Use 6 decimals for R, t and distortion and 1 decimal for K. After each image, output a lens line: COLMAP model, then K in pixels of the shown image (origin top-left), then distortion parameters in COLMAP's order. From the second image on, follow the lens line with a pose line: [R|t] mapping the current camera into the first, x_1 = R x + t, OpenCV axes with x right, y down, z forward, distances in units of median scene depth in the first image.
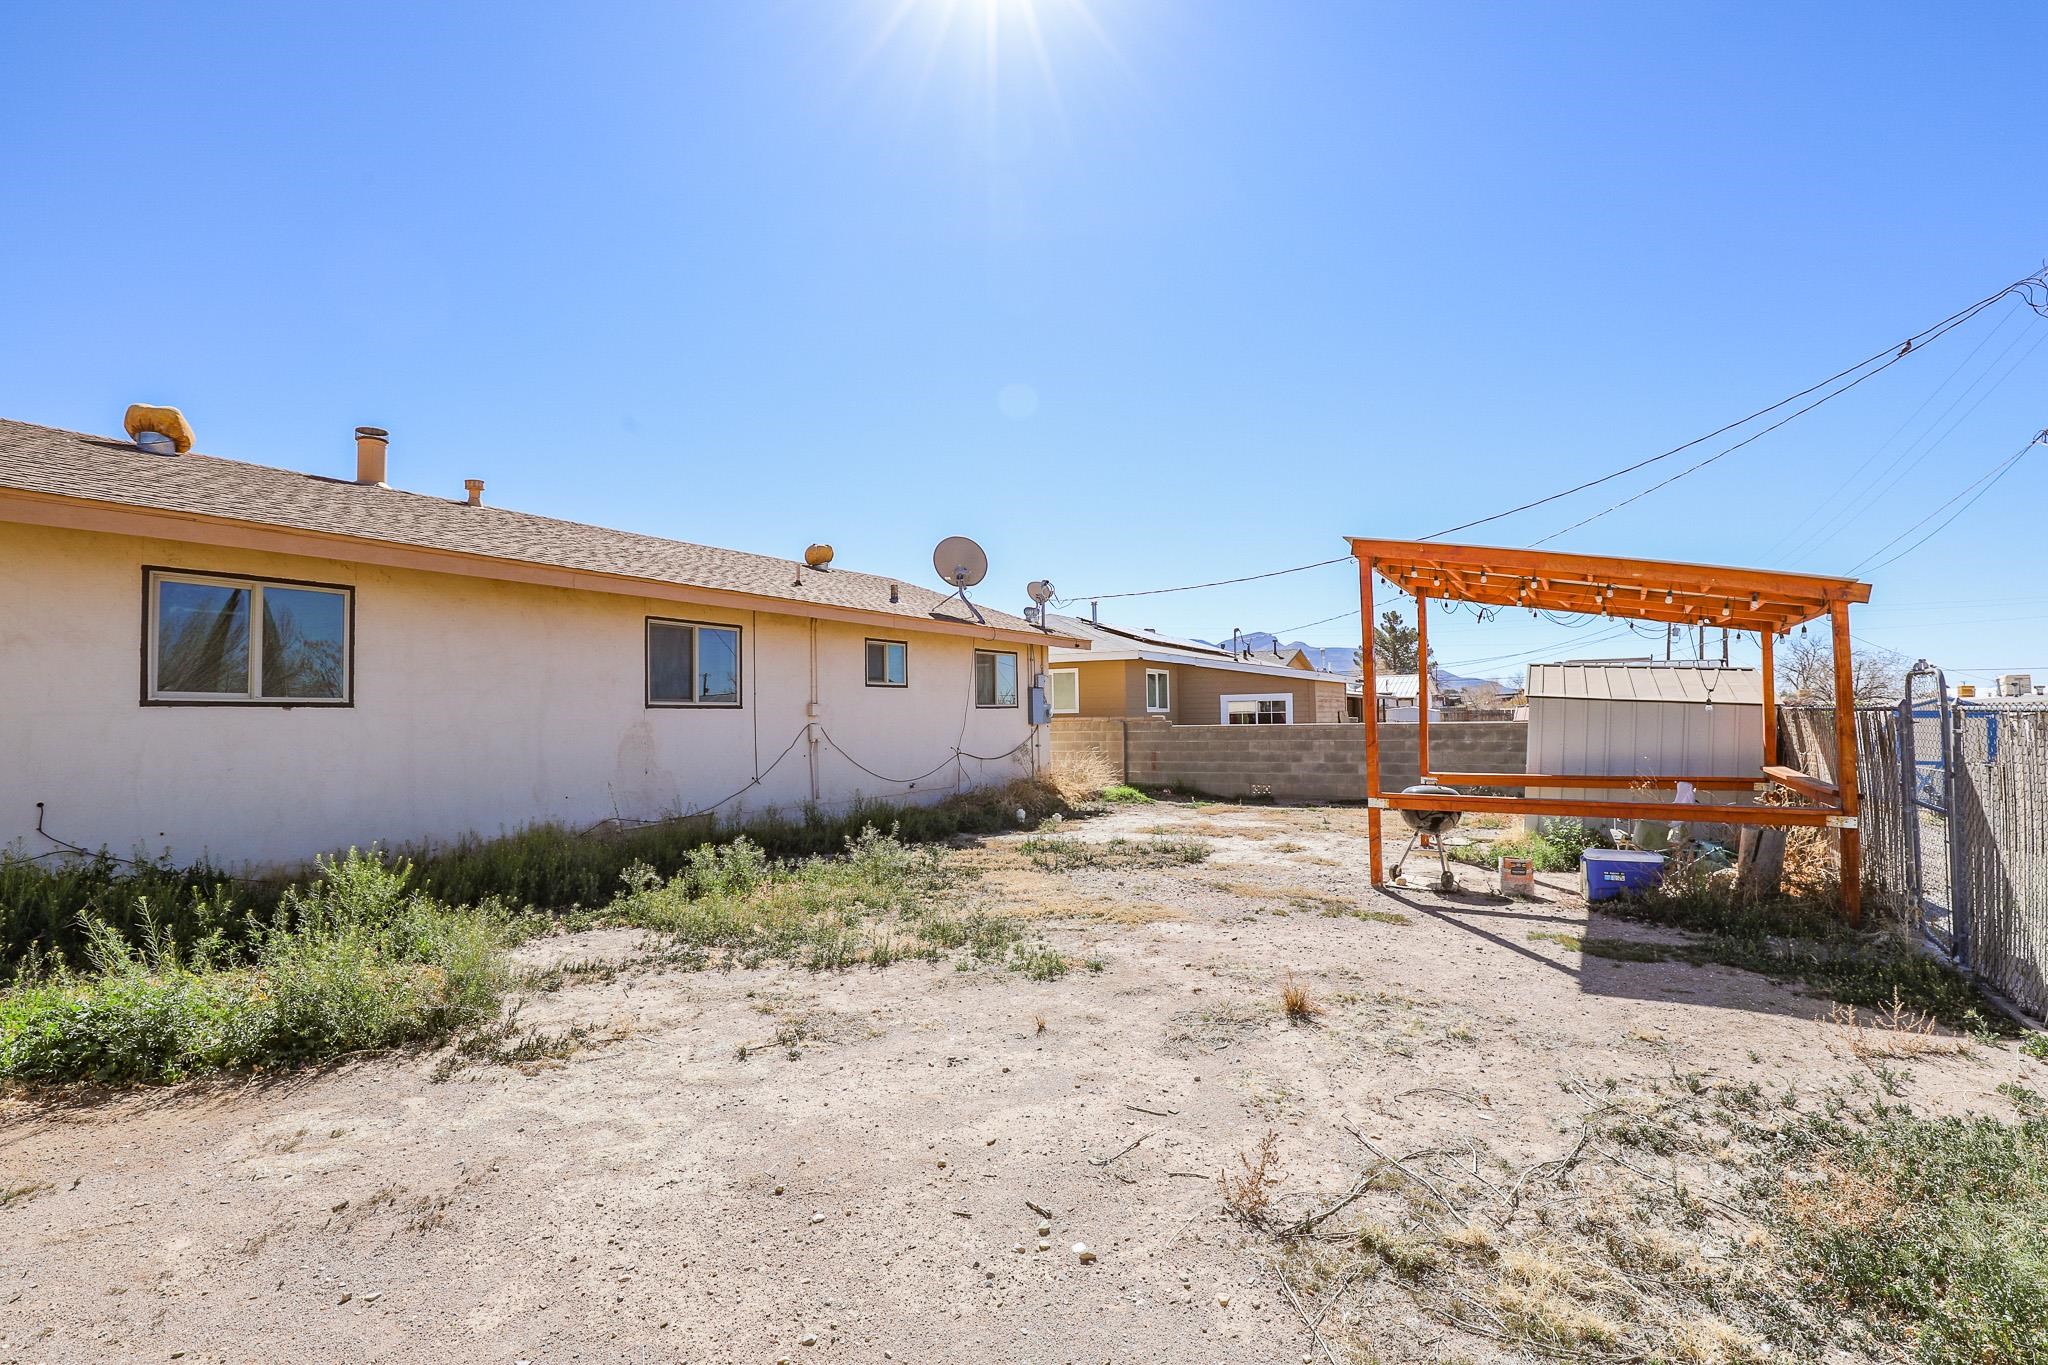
lens RADIAL K [[943.4, 0, 1012.6], [0, 943.4, 683.4], [0, 0, 1]] dist [-0.026339, 0.000787]
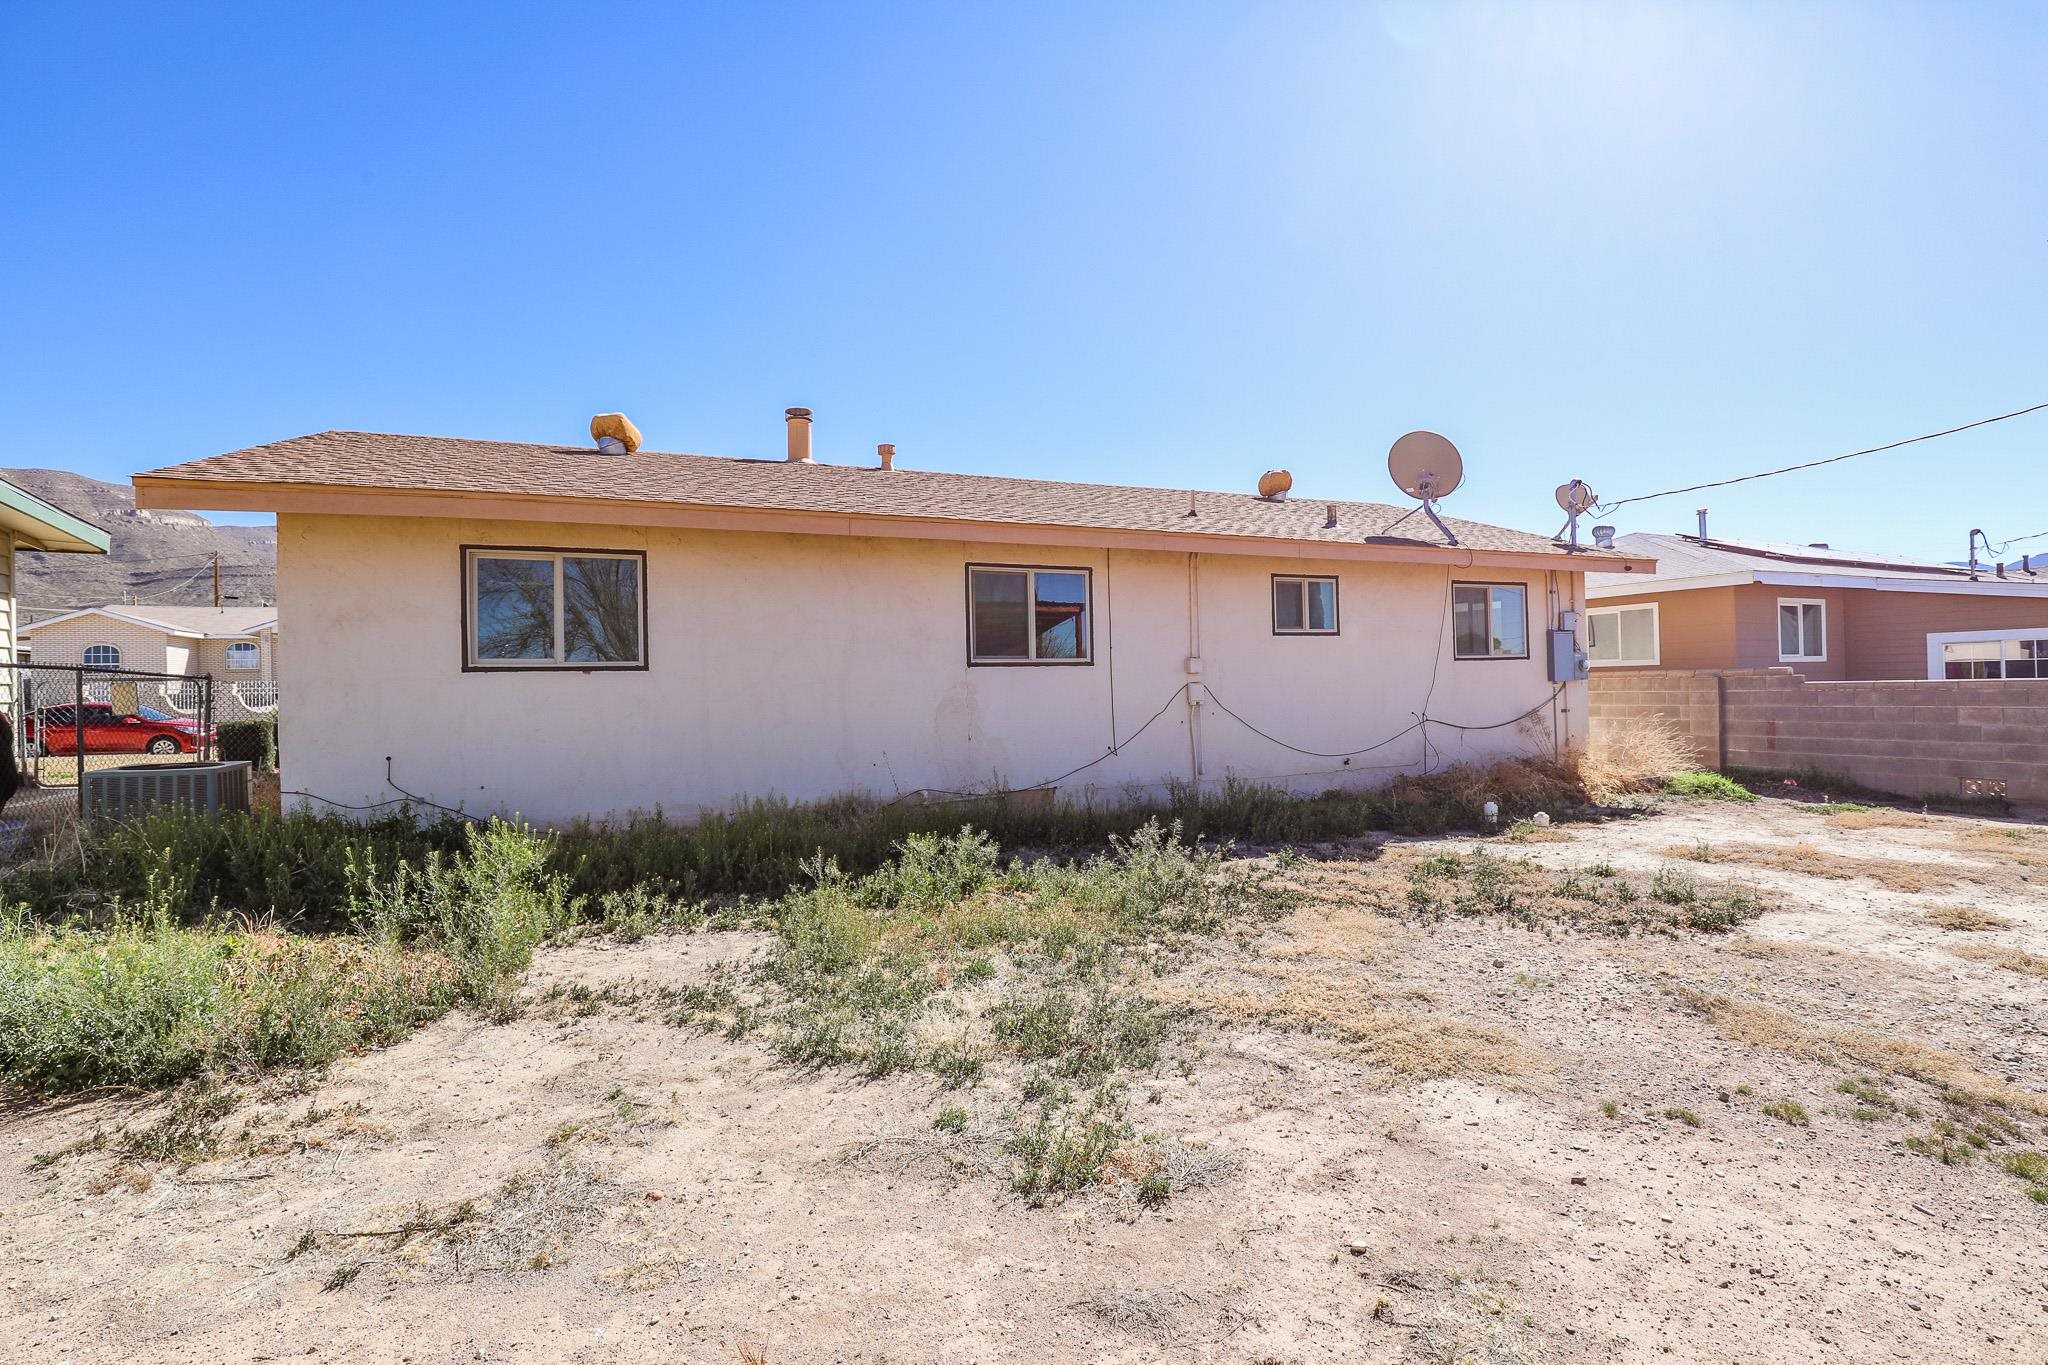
lens RADIAL K [[943.4, 0, 1012.6], [0, 943.4, 683.4], [0, 0, 1]] dist [-0.026339, 0.000787]
pose [[0.819900, -0.006058, -0.572474, 0.112275], [0.031012, 0.998946, 0.033845, 0.009682], [0.571666, -0.045503, 0.819224, 0.216427]]
